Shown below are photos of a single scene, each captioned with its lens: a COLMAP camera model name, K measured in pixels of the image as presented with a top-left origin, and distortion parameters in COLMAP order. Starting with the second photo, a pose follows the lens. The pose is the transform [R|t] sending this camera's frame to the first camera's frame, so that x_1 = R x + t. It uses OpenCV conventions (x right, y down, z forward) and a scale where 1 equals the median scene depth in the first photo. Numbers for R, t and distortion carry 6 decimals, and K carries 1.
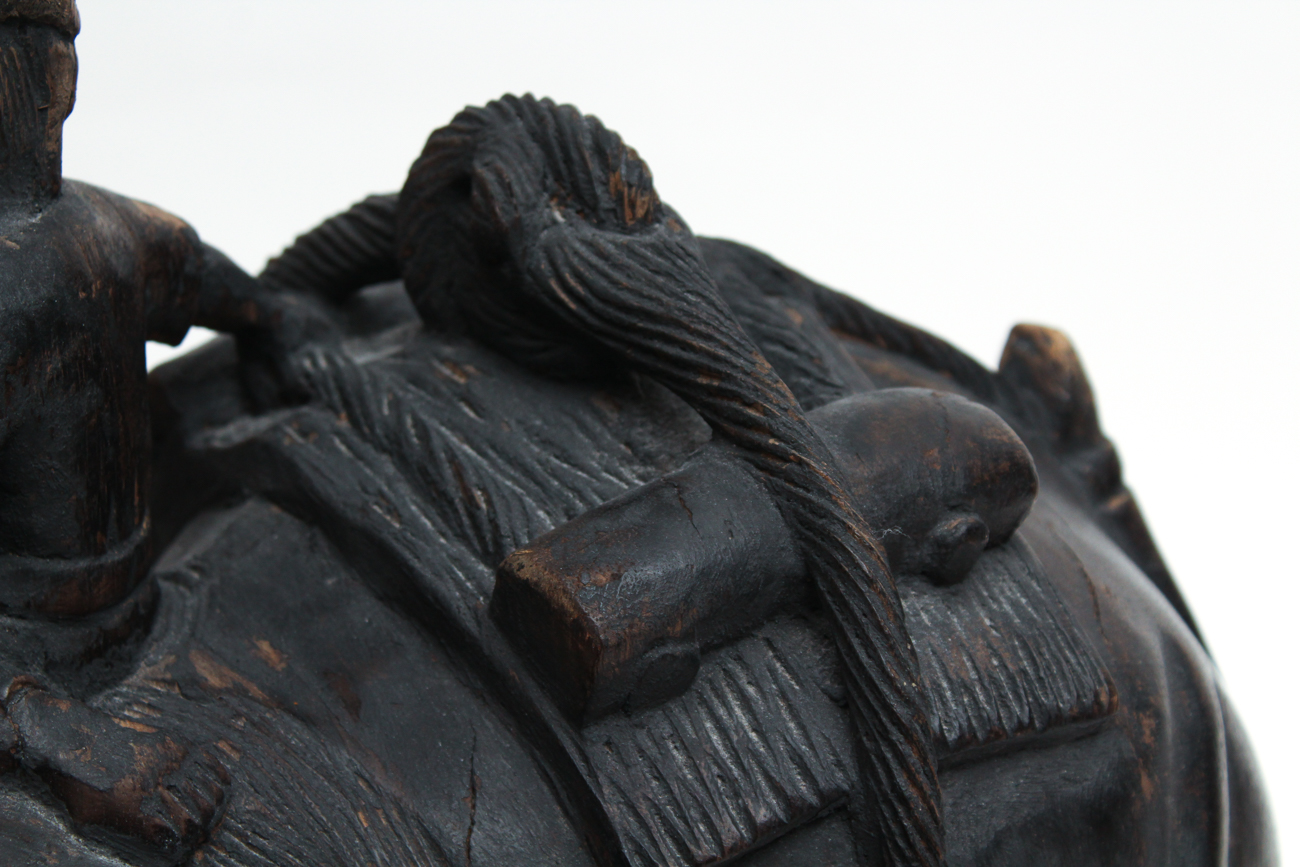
lens RADIAL K [[3072.2, 0, 649.9], [0, 3072.2, 435.8], [0, 0, 1]] dist [0.021620, 0.000000]
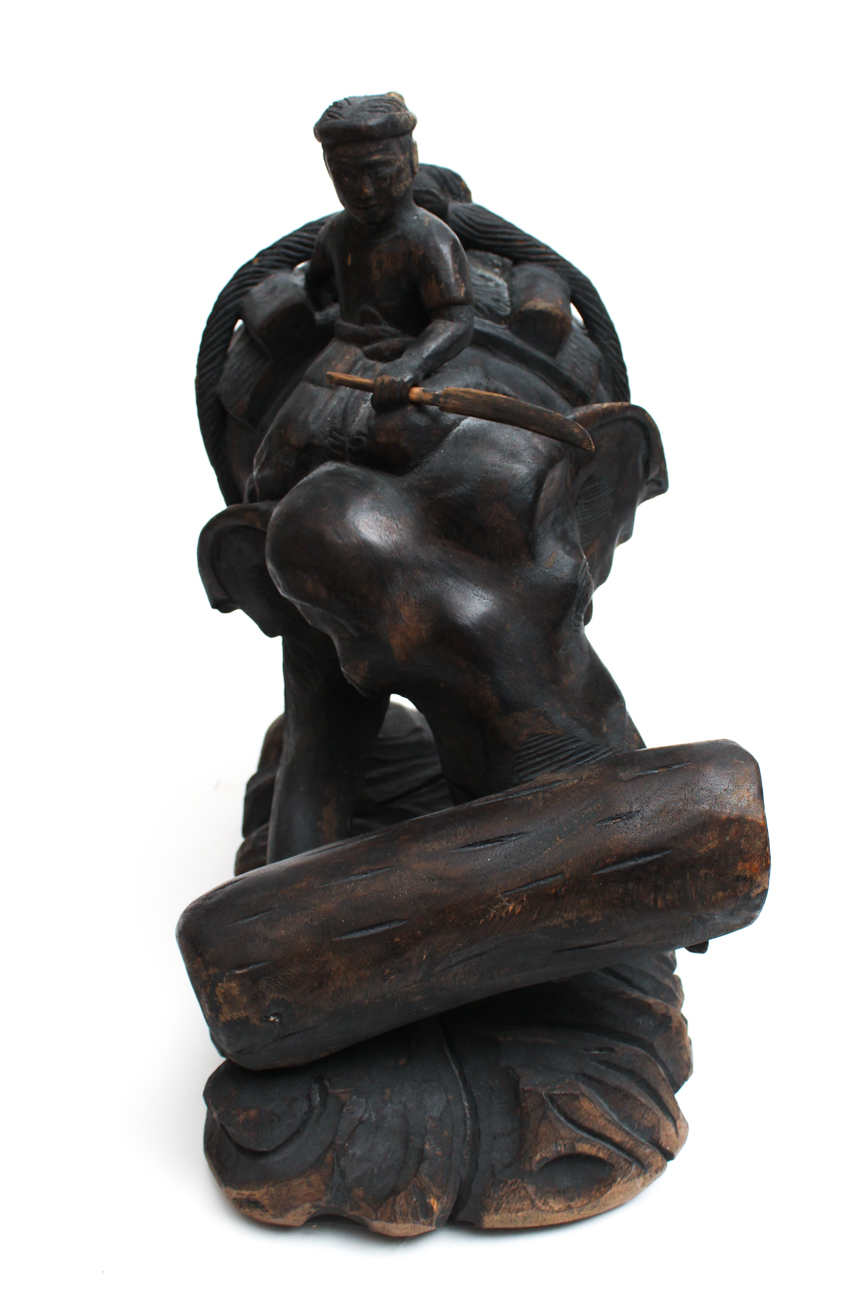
lens RADIAL K [[1543.3, 0, 454.1], [0, 1543.3, 639.3], [0, 0, 1]] dist [-0.080280, 0.000000]
pose [[0.509335, -0.333550, 0.793298, -1.335463], [0.265222, 0.937801, 0.224022, -0.008723], [-0.818679, 0.096298, 0.566120, 0.254176]]
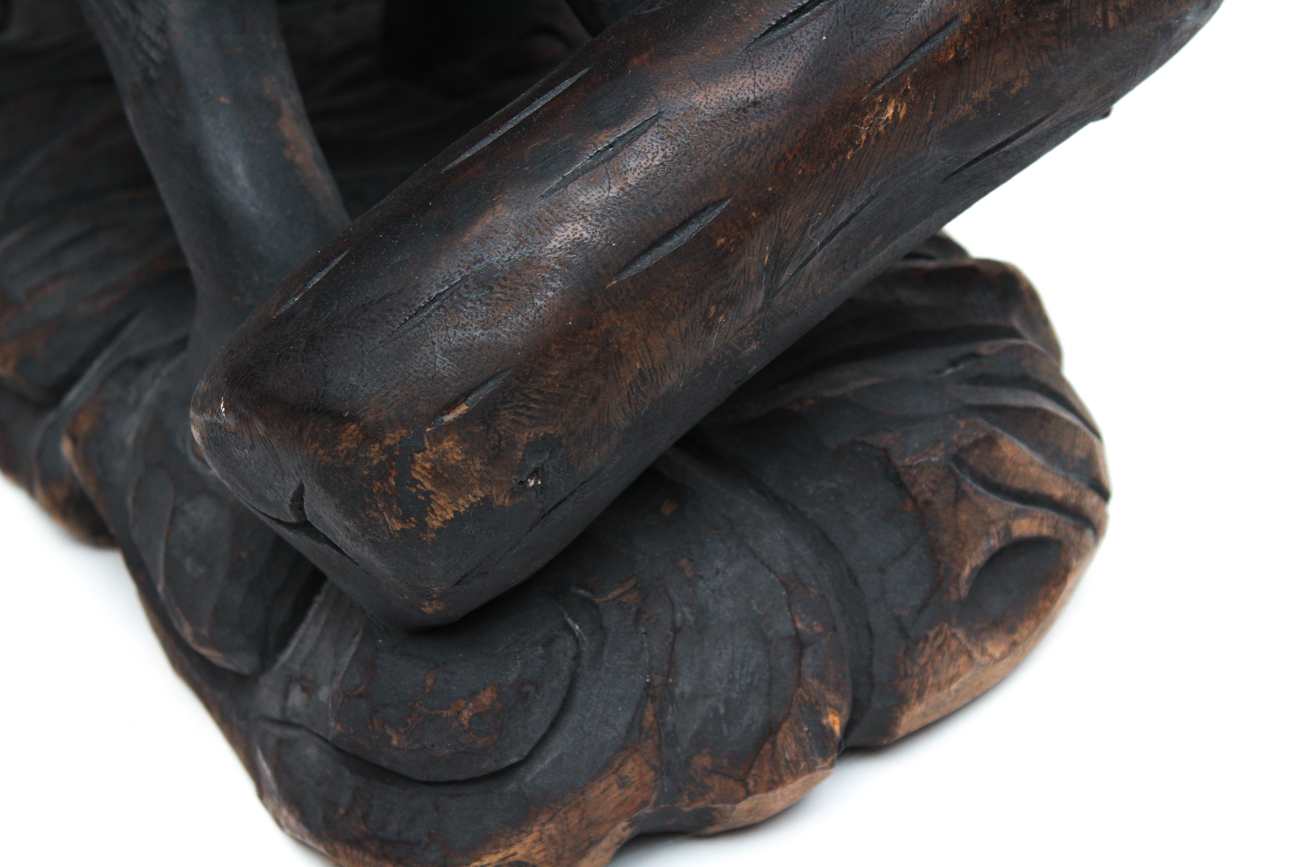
lens RADIAL K [[3072.2, 0, 646.9], [0, 3072.2, 435.0], [0, 0, 1]] dist [0.021620, 0.000000]
pose [[-0.001876, -0.565191, 0.824958, -1.542996], [0.394070, 0.757786, 0.520066, -0.124946], [-0.919078, 0.326067, 0.221303, 0.765062]]
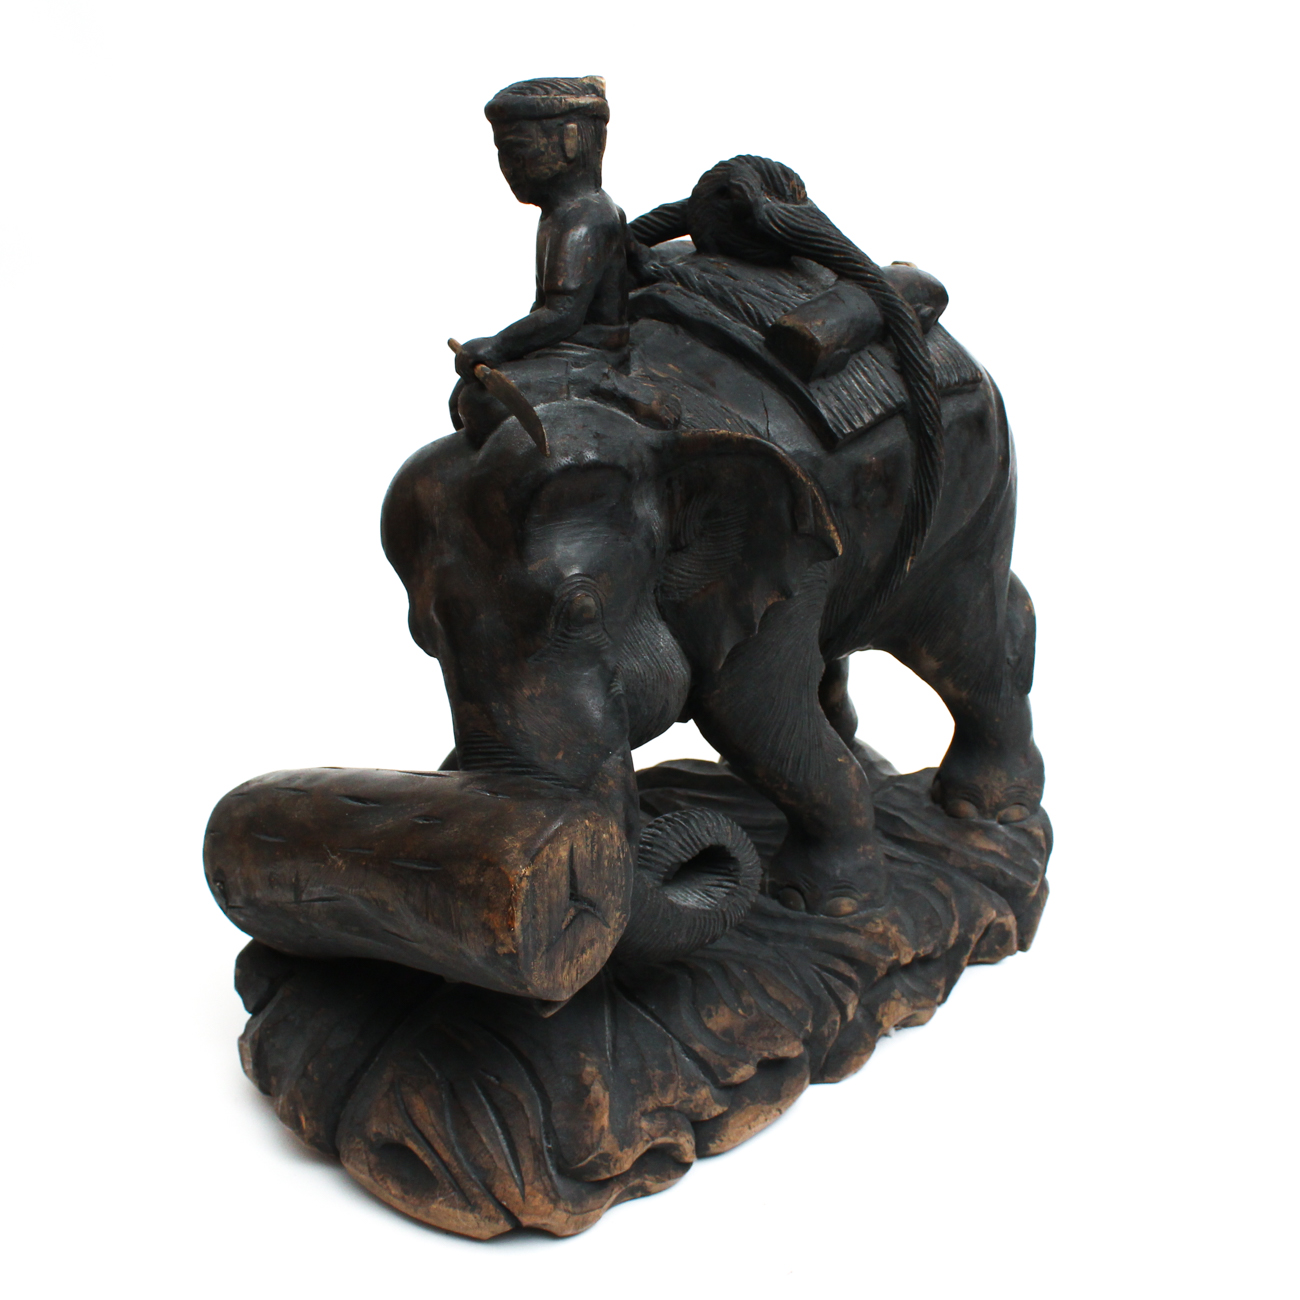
lens RADIAL K [[1765.6, 0, 642.4], [0, 1765.6, 728.7], [0, 0, 1]] dist [-0.163217, 0.000000]
pose [[0.981243, -0.072108, 0.178780, -0.450577], [0.051545, 0.991780, 0.117110, 0.204336], [-0.185755, -0.105699, 0.976895, -0.482890]]
